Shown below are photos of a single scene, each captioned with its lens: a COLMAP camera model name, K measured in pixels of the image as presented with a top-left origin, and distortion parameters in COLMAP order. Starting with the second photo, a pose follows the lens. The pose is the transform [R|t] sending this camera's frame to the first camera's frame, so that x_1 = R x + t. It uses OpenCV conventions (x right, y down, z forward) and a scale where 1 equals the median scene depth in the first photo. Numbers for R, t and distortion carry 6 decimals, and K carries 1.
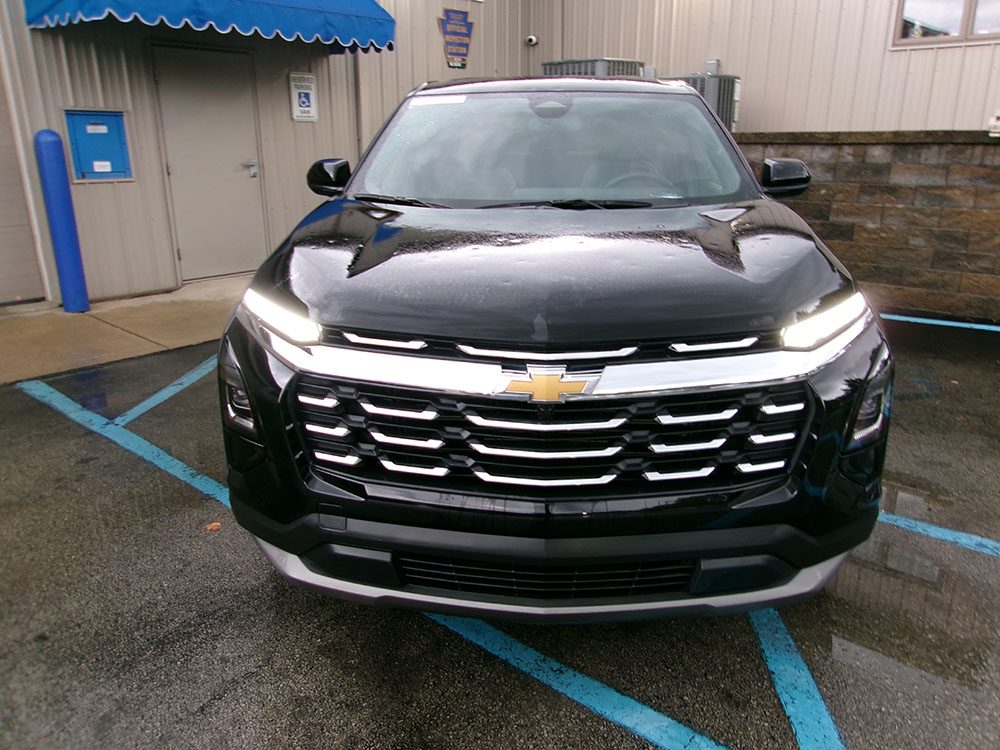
lens RADIAL K [[768.1, 0, 500.0], [0, 768.1, 375.0], [0, 0, 1]] dist [-0.046056, 0.051529]
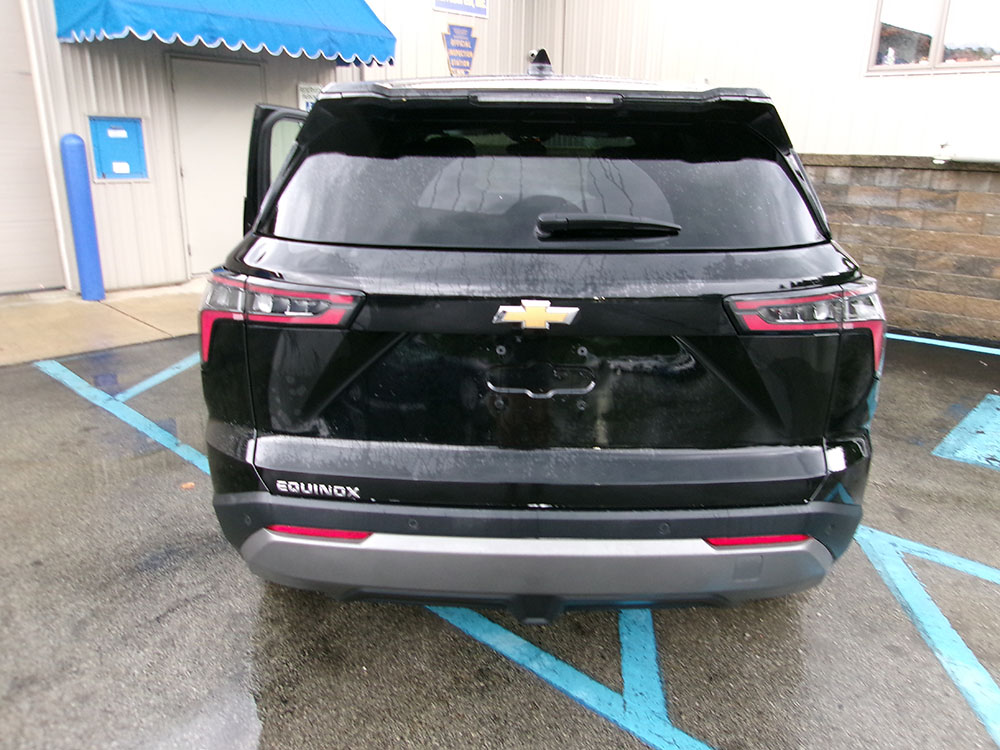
lens RADIAL K [[768.1, 0, 500.0], [0, 768.1, 375.0], [0, 0, 1]] dist [-0.046056, 0.051529]
pose [[0.999067, 0.033437, -0.027334, 0.067243], [-0.033499, 0.999437, -0.001812, 0.007133], [0.027258, 0.002726, 0.999625, -0.083872]]
